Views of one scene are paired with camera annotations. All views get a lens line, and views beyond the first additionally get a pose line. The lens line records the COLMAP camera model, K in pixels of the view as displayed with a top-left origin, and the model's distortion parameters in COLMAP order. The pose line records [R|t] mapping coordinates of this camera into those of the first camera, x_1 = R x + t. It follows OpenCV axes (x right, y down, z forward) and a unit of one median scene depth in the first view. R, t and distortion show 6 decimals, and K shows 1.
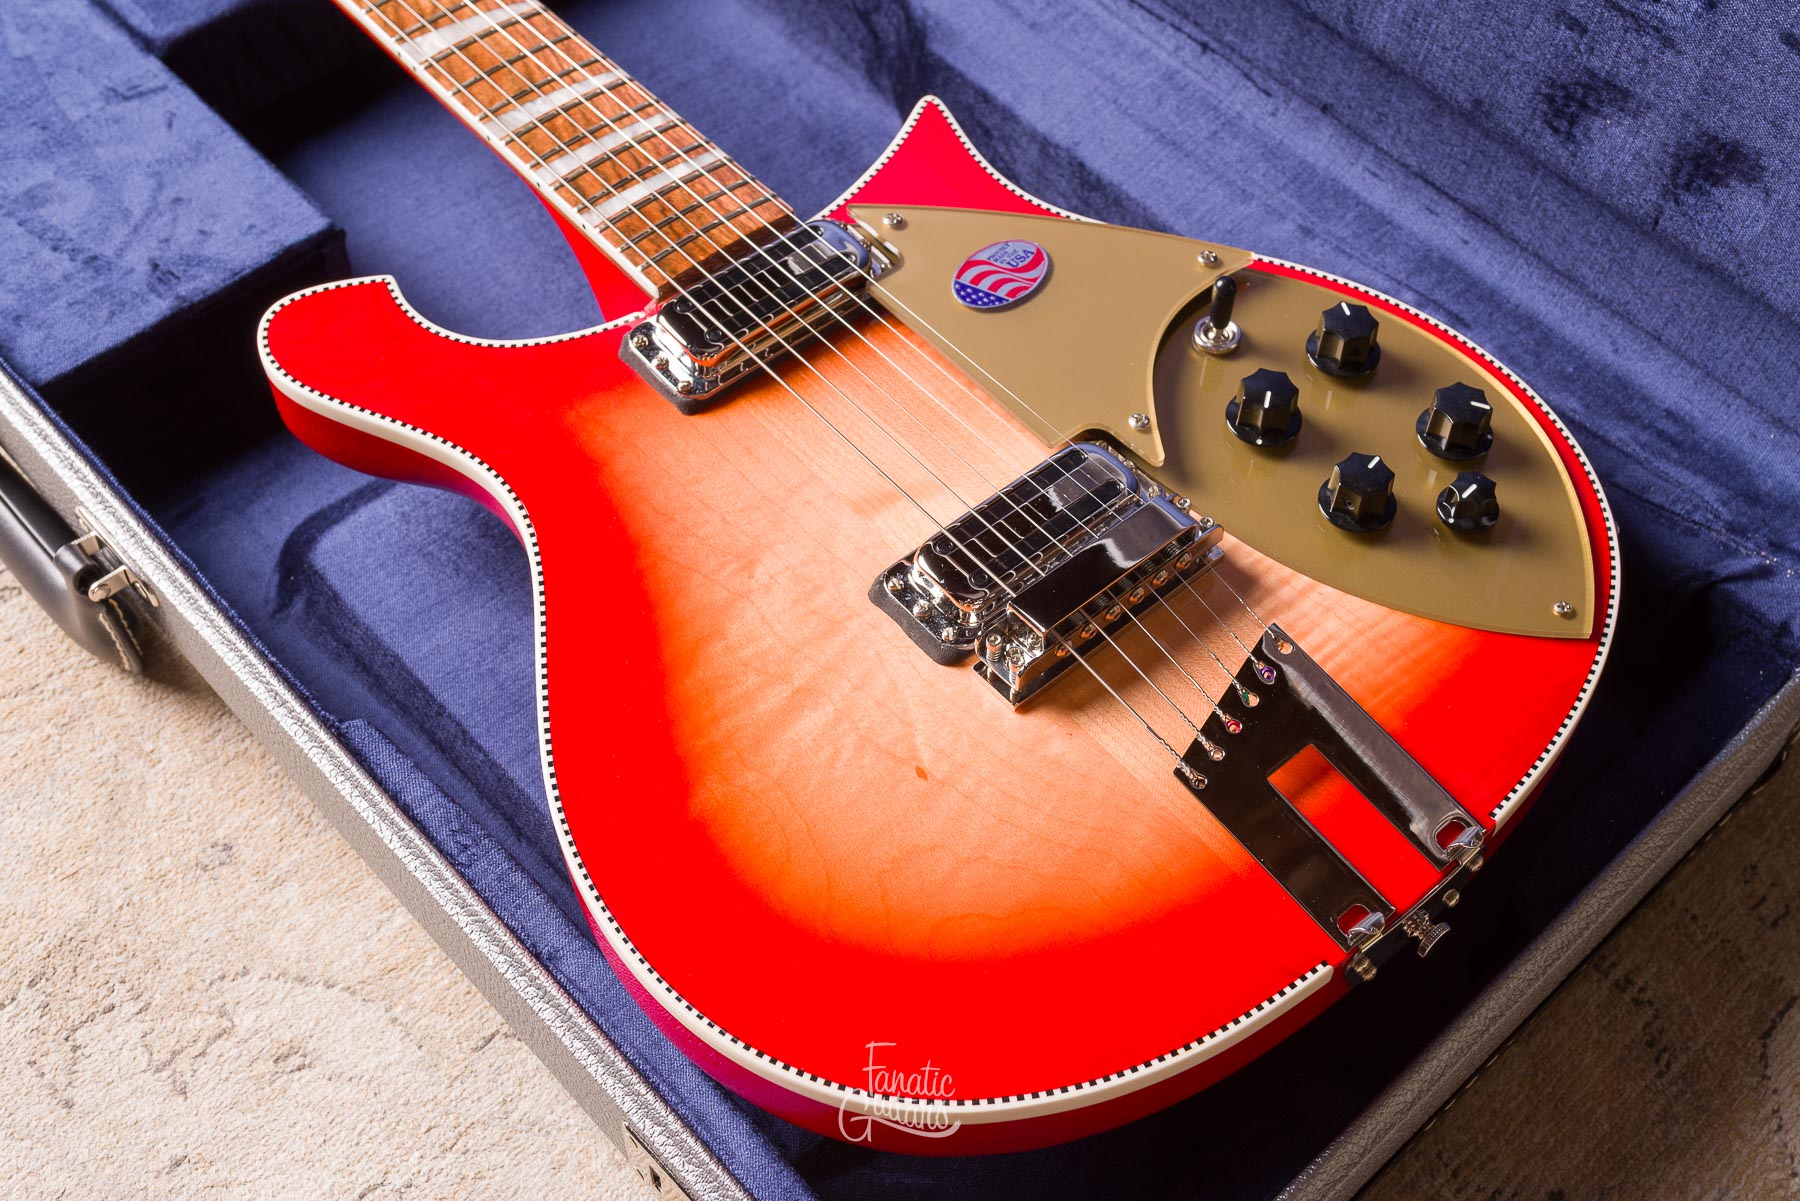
lens RADIAL K [[2118.2, 0, 1002.7], [0, 2118.2, 609.6], [0, 0, 1]] dist [0.004840, -0.018990]
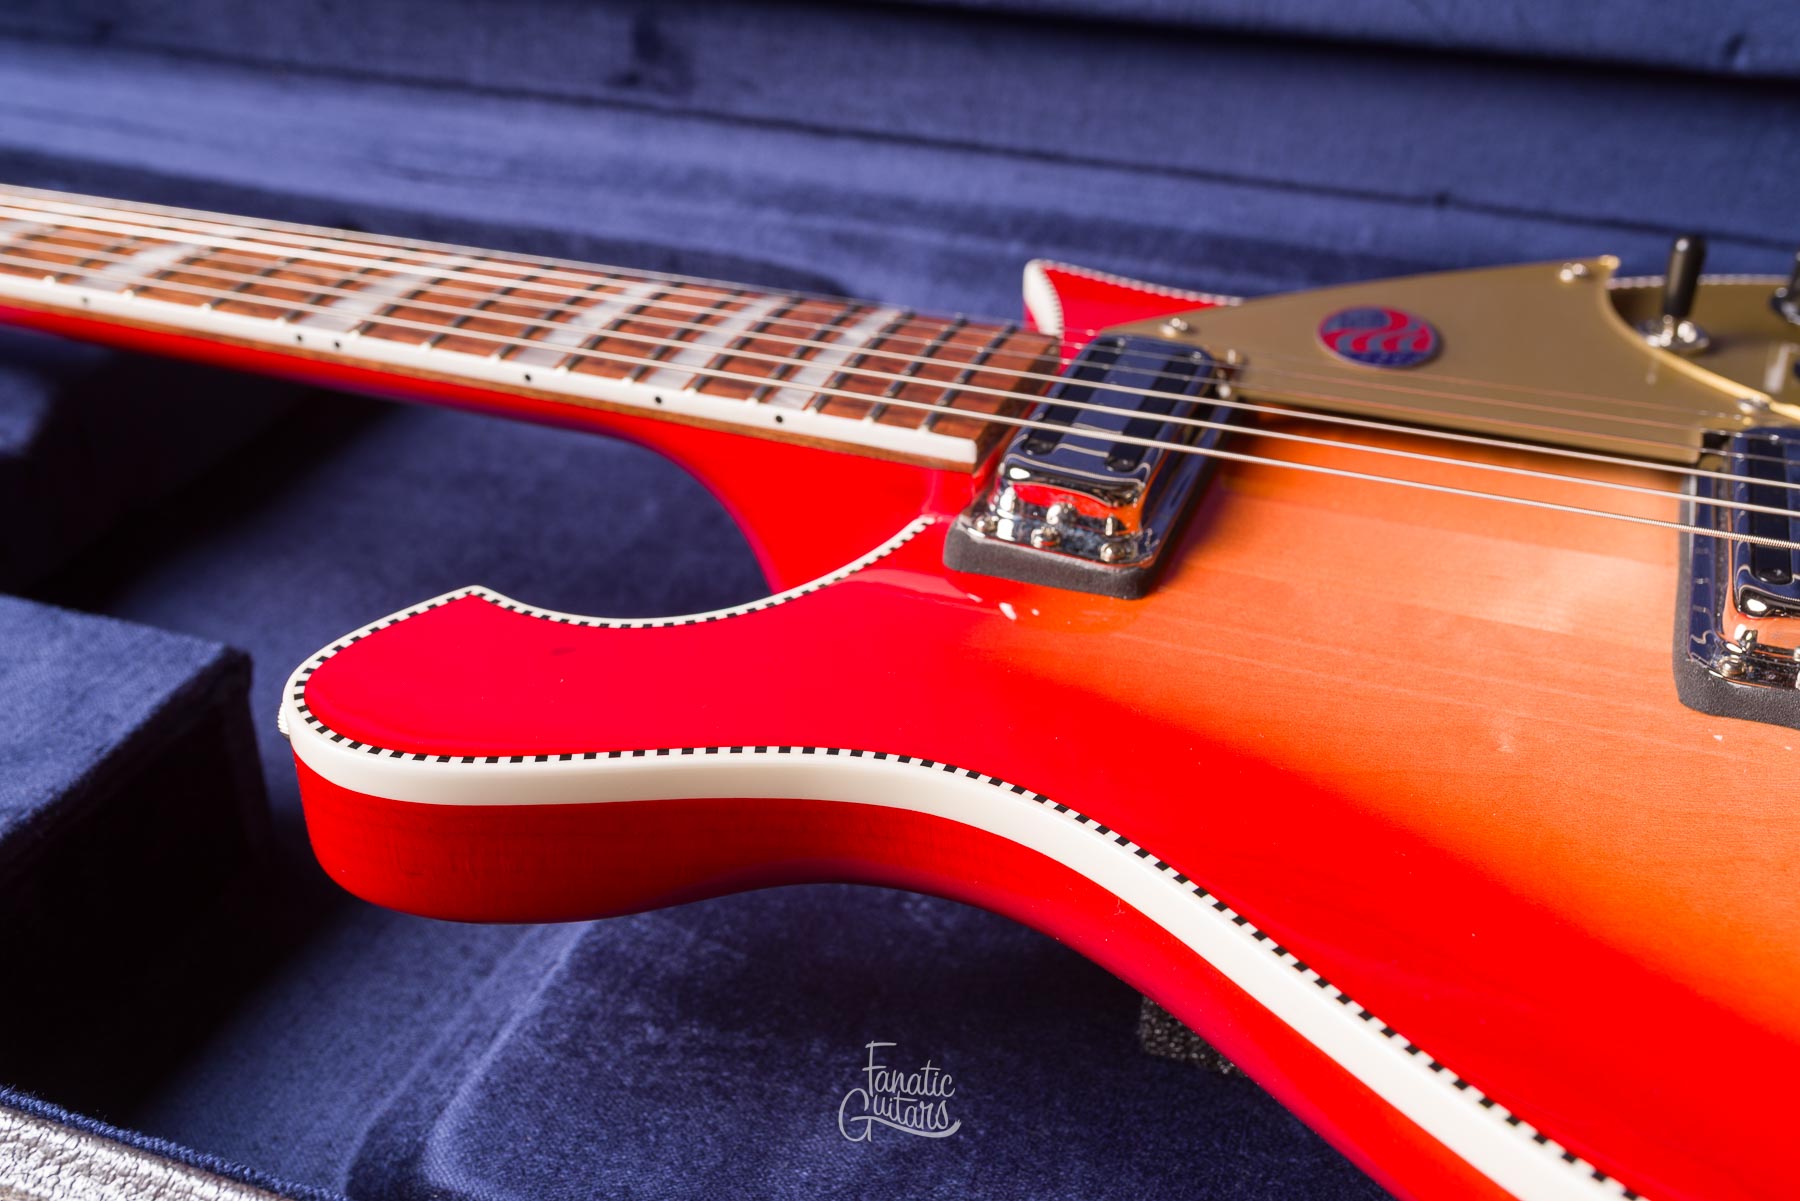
lens RADIAL K [[1801.3, 0, 902.1], [0, 1801.3, 599.5], [0, 0, 1]] dist [-0.001767, -0.000679]
pose [[0.889294, -0.264008, 0.373438, -0.370016], [0.385080, 0.872760, -0.300006, 0.026782], [-0.246718, 0.410597, 0.877804, 0.576335]]
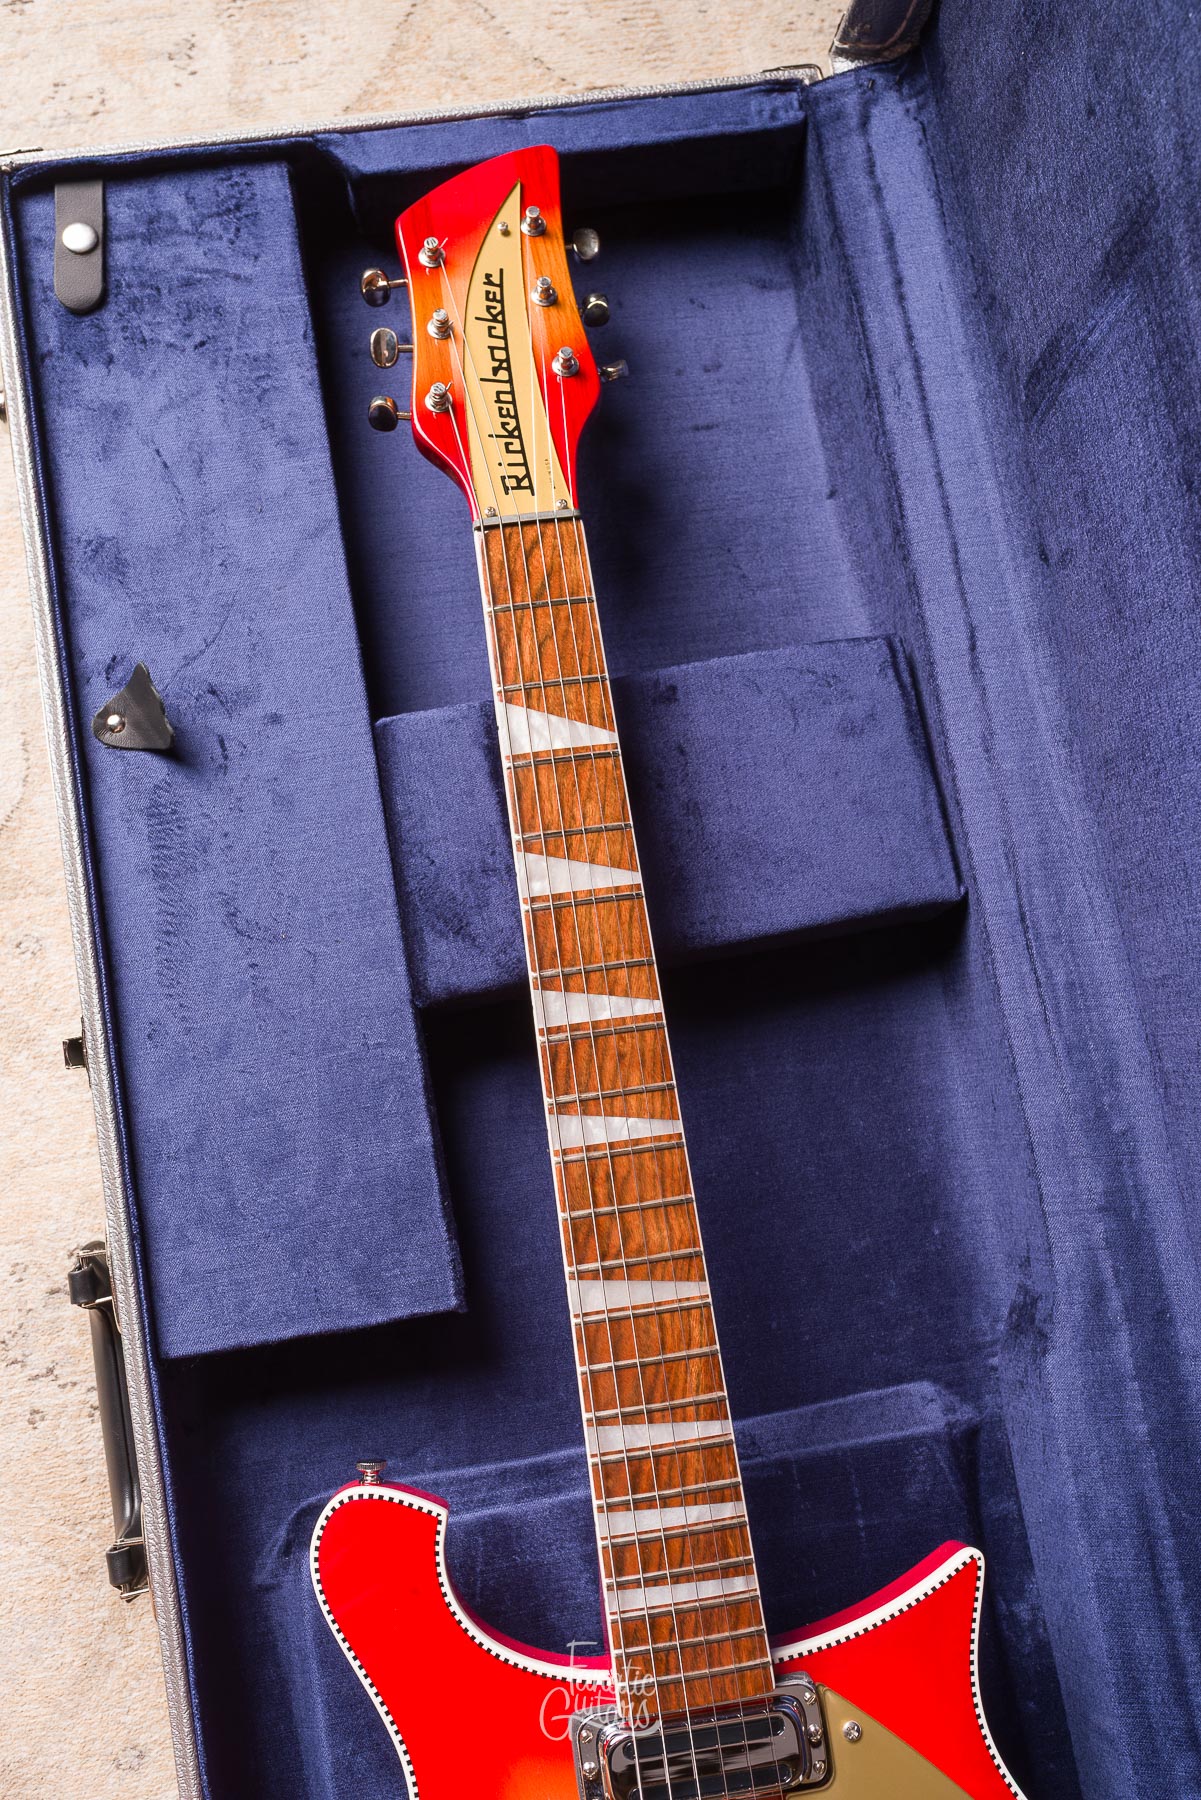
lens RADIAL K [[1755.1, 0, 600.5], [0, 1755.1, 900.0], [0, 0, 1]] dist [0.002557, -0.006545]
pose [[0.828858, 0.550926, -0.097343, -0.313409], [-0.464409, 0.774563, 0.429391, -0.862286], [0.311961, -0.310697, 0.897857, 0.290298]]
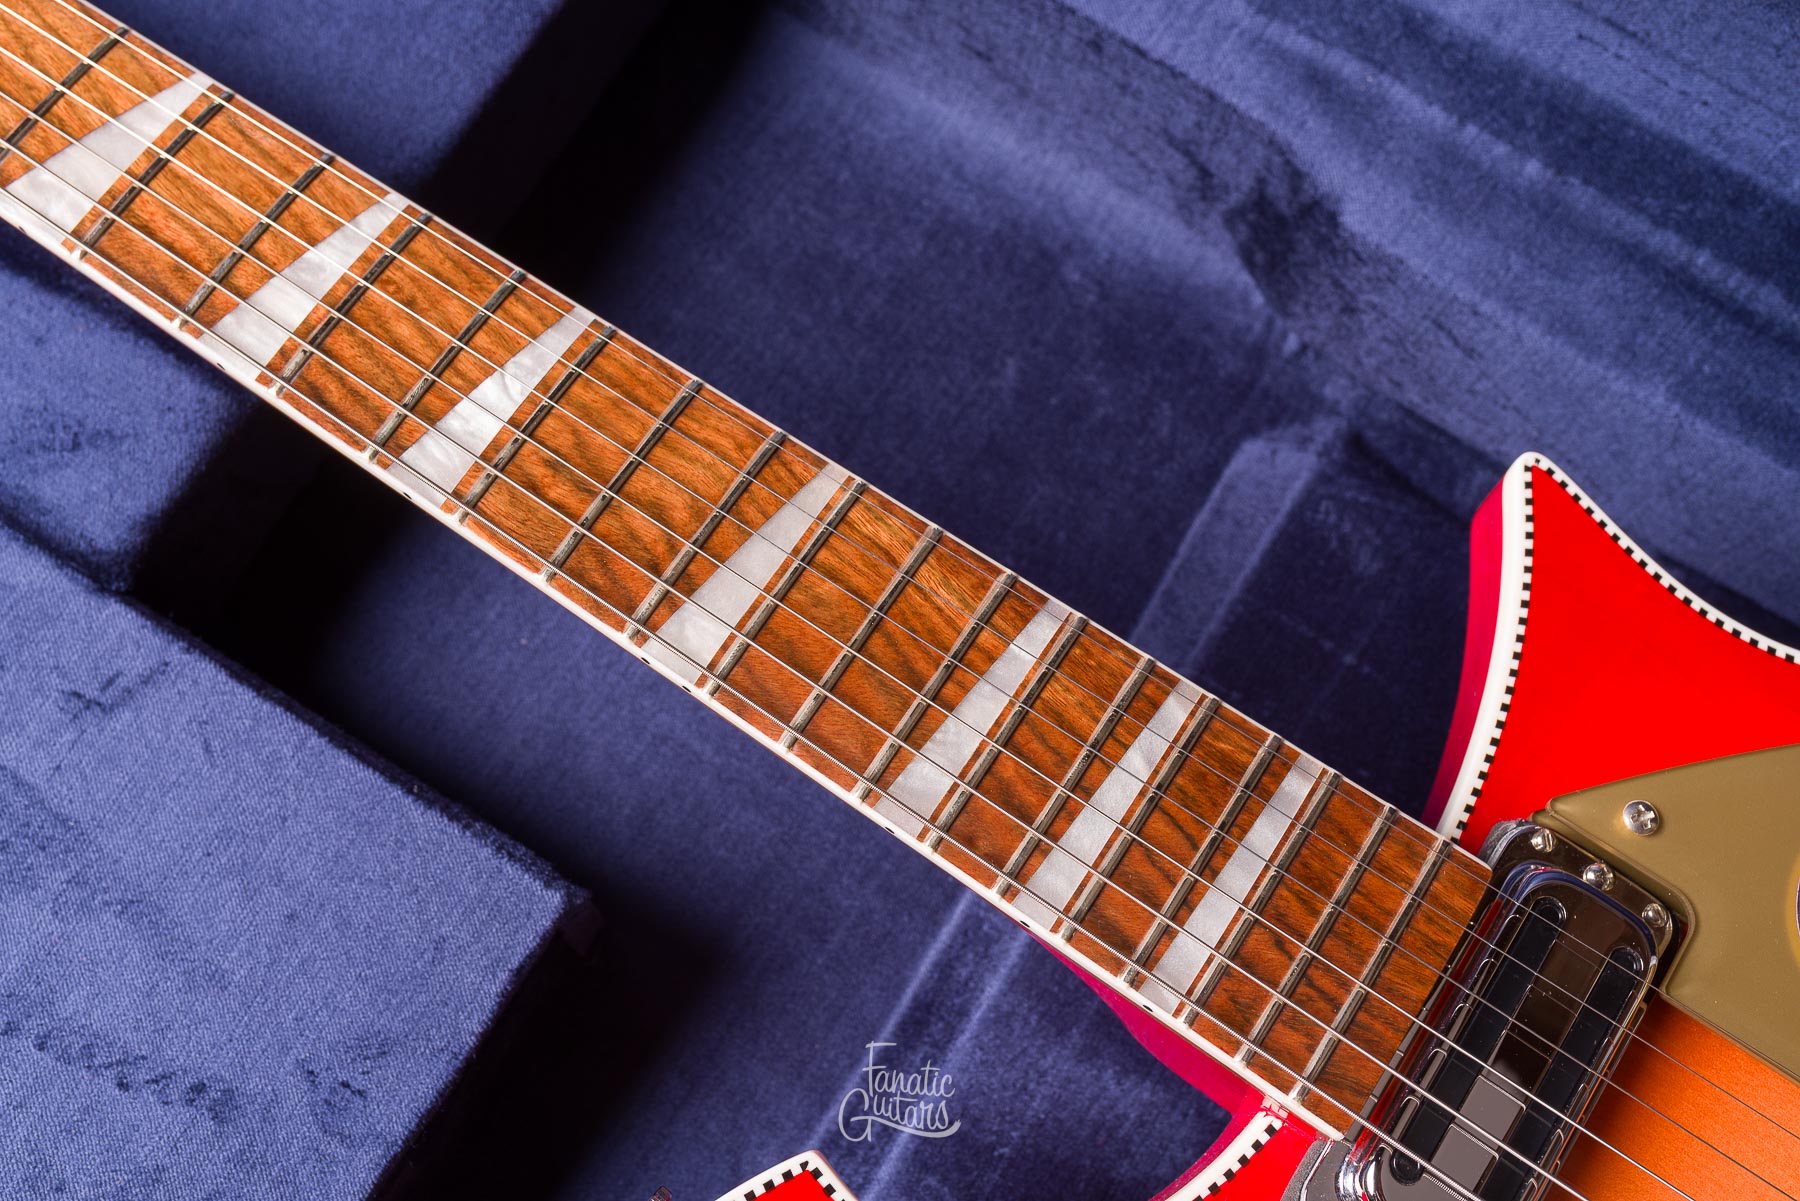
lens RADIAL K [[1801.3, 0, 902.1], [0, 1801.3, 599.5], [0, 0, 1]] dist [-0.001767, -0.000679]
pose [[0.970631, -0.234501, 0.053711, -0.260641], [0.203500, 0.919403, 0.336581, -0.449158], [-0.128311, -0.315766, 0.940121, 0.608468]]
